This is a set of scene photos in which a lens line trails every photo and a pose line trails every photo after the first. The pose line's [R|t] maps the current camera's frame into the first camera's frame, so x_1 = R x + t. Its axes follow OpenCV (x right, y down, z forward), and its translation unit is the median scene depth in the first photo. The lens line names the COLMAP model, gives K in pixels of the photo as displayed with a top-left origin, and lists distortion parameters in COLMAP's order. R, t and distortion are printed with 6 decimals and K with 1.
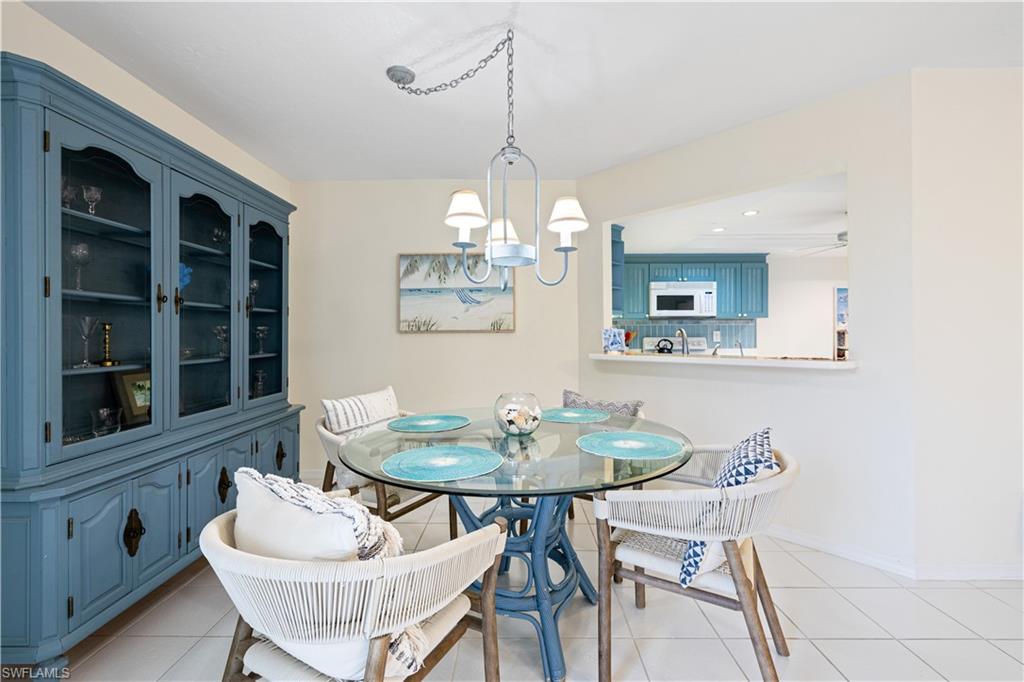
lens RADIAL K [[433.8, 0, 510.0], [0, 433.8, 337.0], [0, 0, 1]] dist [0.002225, 0.000140]
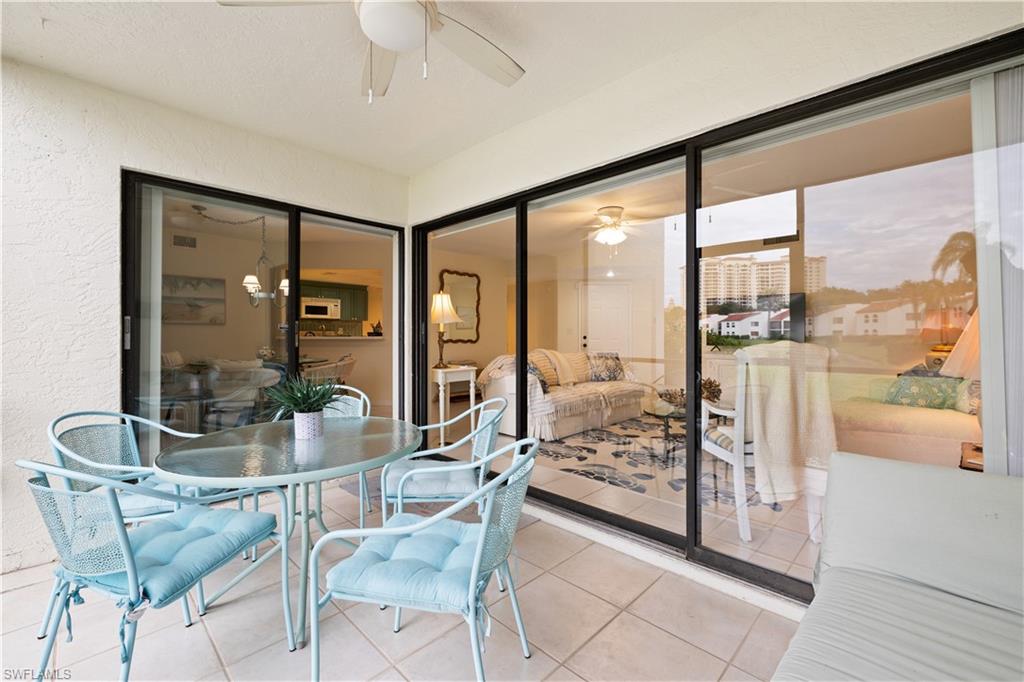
lens RADIAL K [[433.8, 0, 510.7], [0, 433.8, 335.5], [0, 0, 1]] dist [0.002225, 0.000140]
pose [[0.694623, 0.004588, 0.719360, -0.314225], [-0.002838, 0.999989, -0.003637, 0.023940], [-0.719369, 0.000485, 0.694628, -0.730684]]
